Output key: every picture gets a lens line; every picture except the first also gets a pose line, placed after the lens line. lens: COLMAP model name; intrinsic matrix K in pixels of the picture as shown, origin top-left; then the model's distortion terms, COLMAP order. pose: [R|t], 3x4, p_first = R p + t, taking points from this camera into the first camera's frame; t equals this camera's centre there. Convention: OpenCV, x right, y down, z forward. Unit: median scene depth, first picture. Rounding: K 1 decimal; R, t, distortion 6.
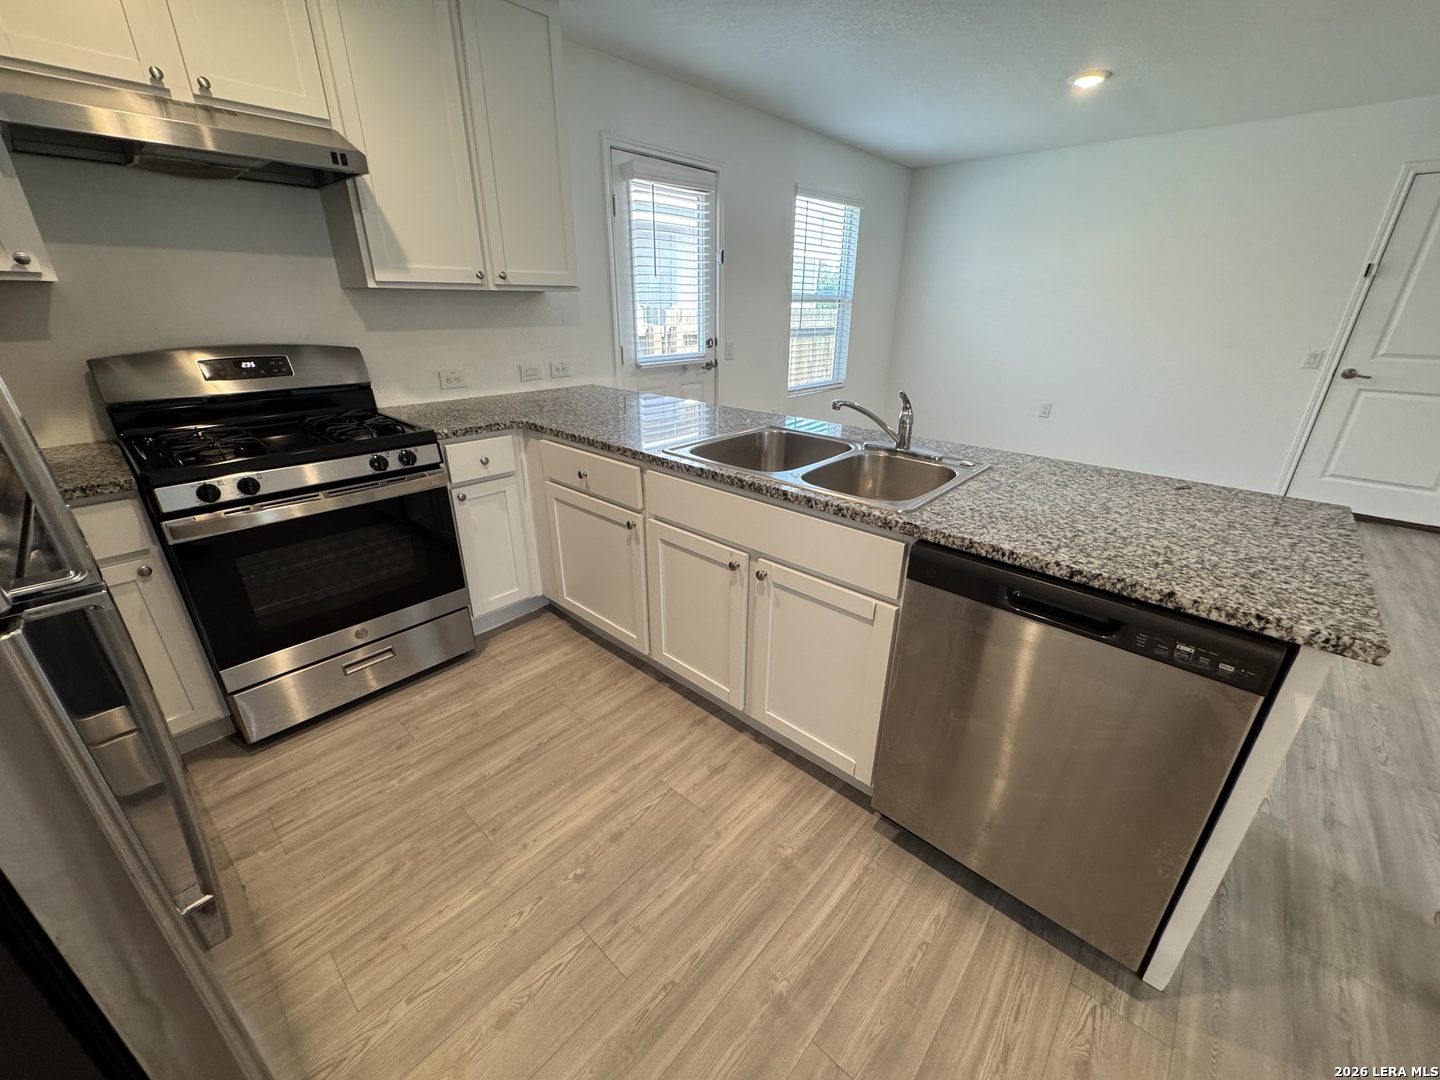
lens RADIAL K [[573.4, 0, 723.0], [0, 573.4, 544.5], [0, 0, 1]] dist [-0.001016, -0.000111]
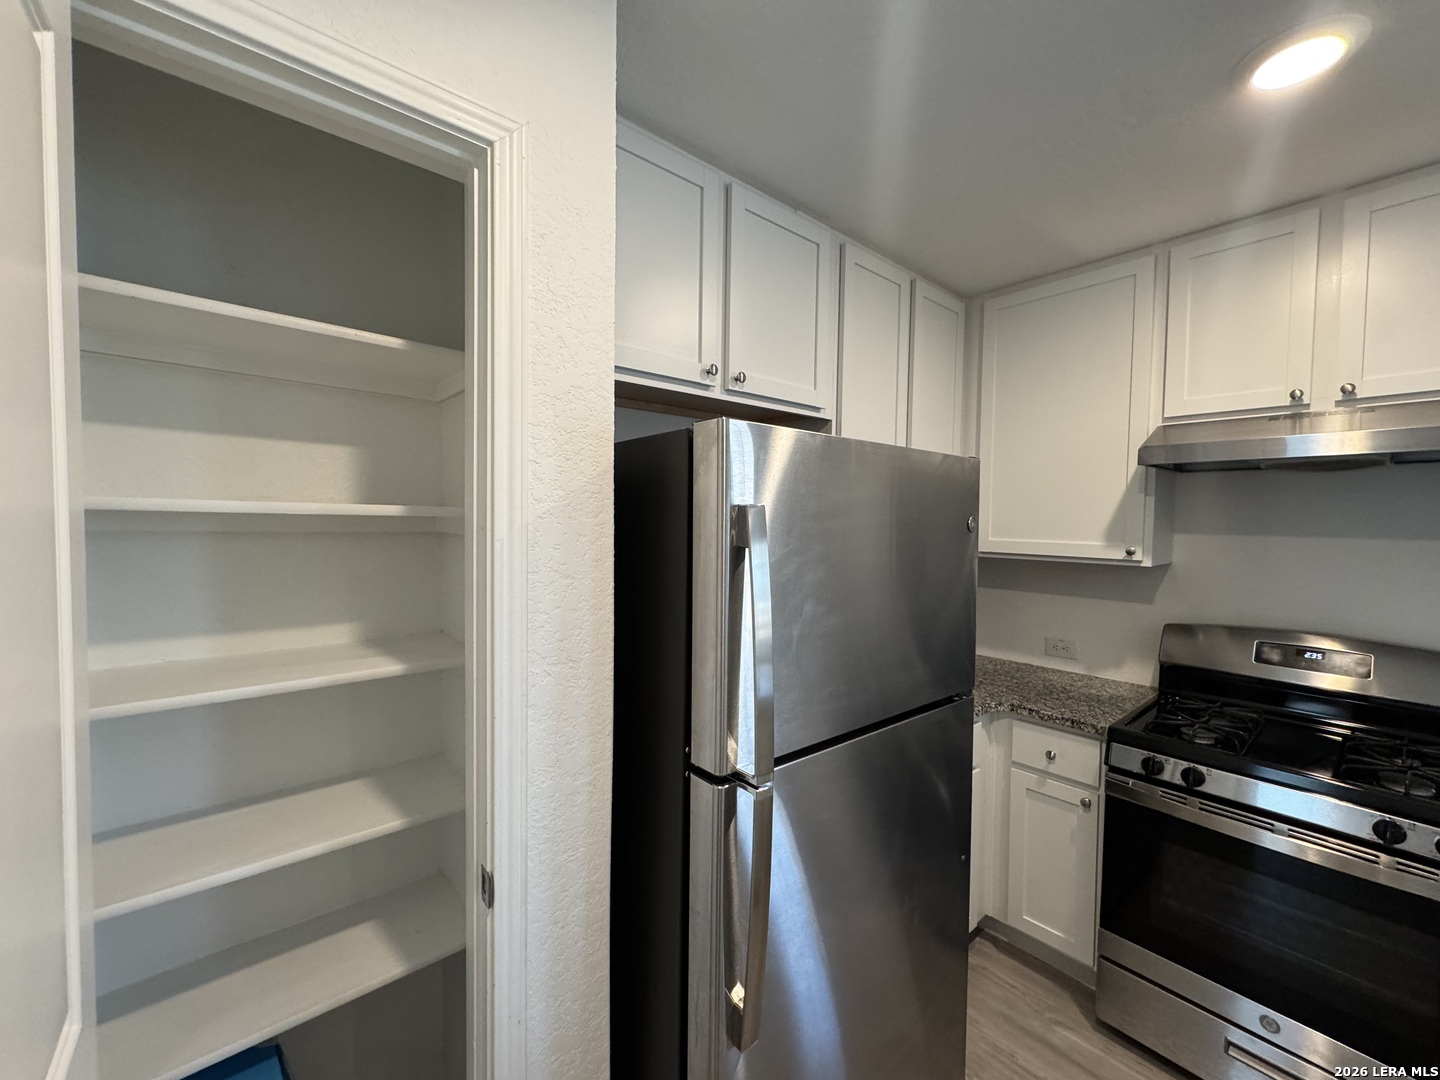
lens RADIAL K [[573.4, 0, 723.0], [0, 573.4, 544.5], [0, 0, 1]] dist [-0.001016, -0.000111]
pose [[-0.133921, 0.032440, -0.990461, 0.192891], [-0.400174, 0.912582, 0.083997, -0.223798], [0.906601, 0.407606, -0.109232, 0.255500]]
